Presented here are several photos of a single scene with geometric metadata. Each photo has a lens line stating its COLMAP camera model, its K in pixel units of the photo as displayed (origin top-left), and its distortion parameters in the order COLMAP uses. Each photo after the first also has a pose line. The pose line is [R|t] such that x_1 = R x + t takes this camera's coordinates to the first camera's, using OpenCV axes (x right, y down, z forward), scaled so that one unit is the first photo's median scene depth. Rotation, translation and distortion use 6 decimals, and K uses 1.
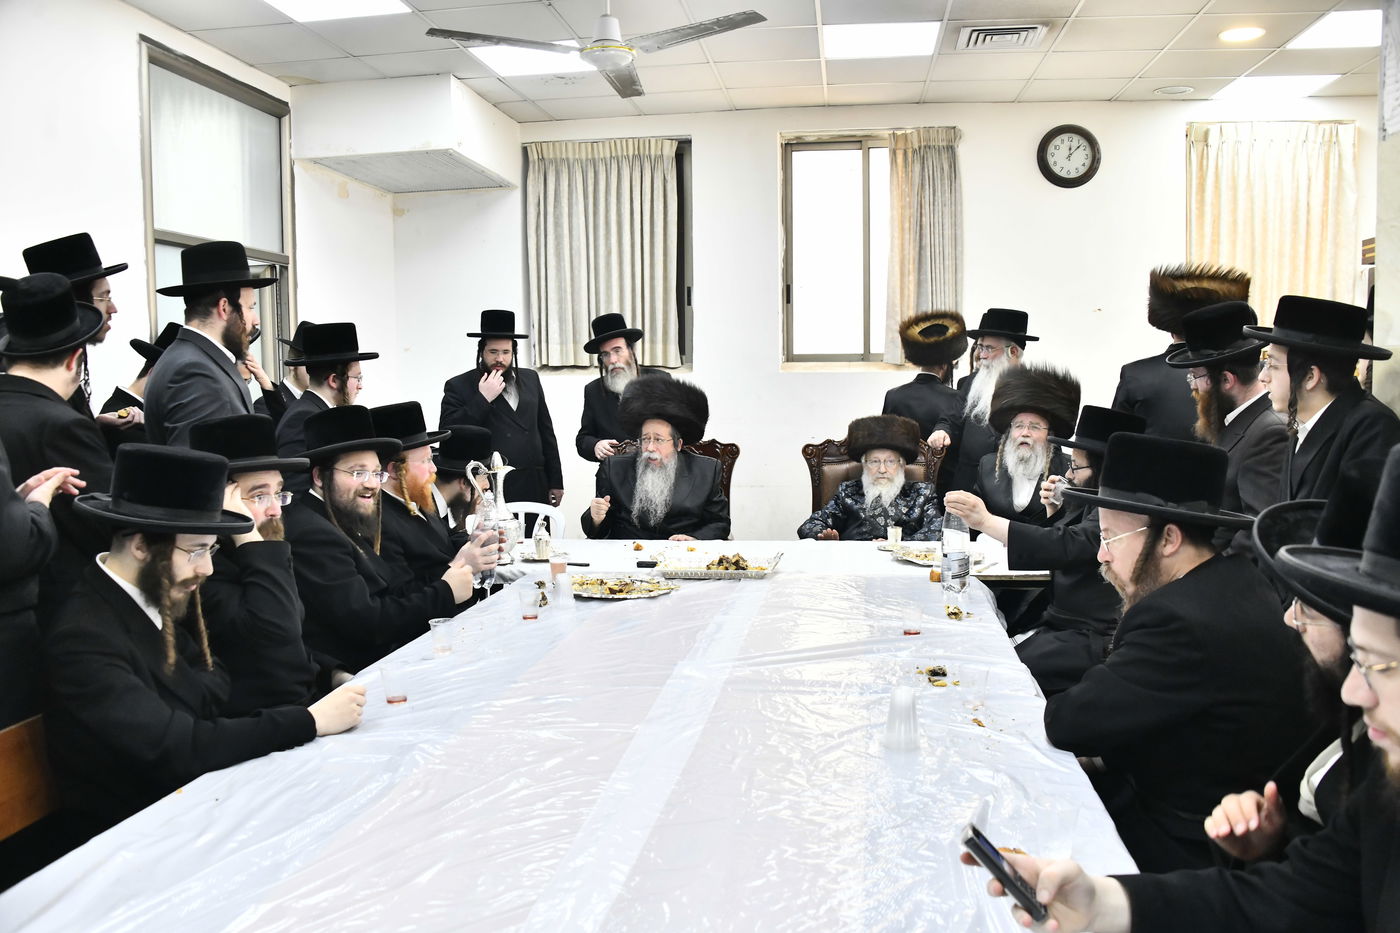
lens RADIAL K [[1139.8, 0, 700.0], [0, 1139.8, 466.5], [0, 0, 1]] dist [-0.231395, 0.406198]
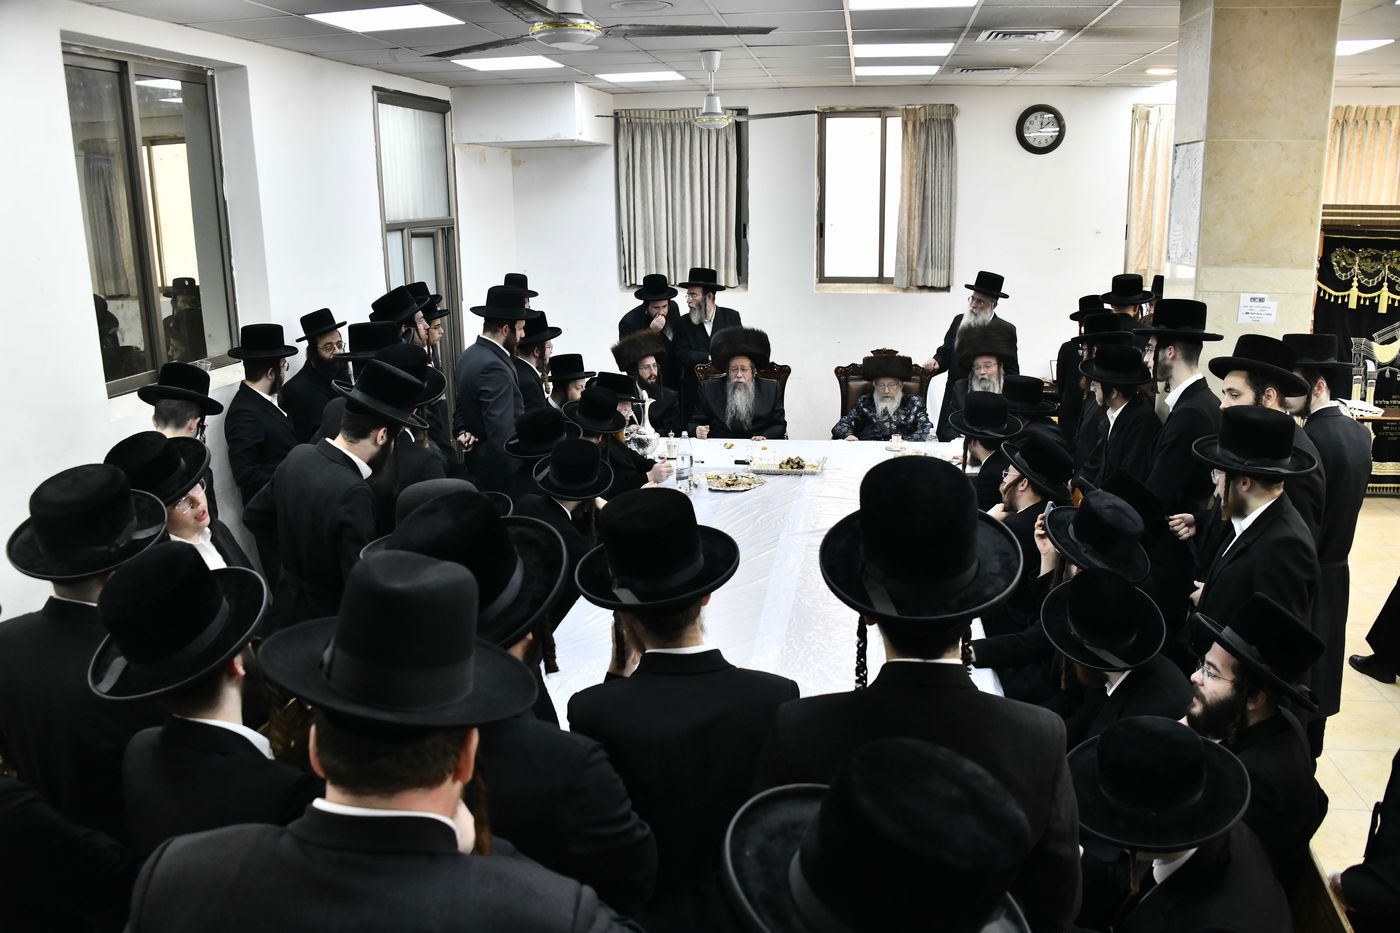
lens RADIAL K [[1139.8, 0, 700.0], [0, 1139.8, 466.5], [0, 0, 1]] dist [-0.231395, 0.406198]
pose [[0.999942, 0.002392, -0.010484, -0.050293], [-0.000740, 0.987935, 0.154865, -0.090424], [0.010728, -0.154848, 0.987880, -0.341712]]
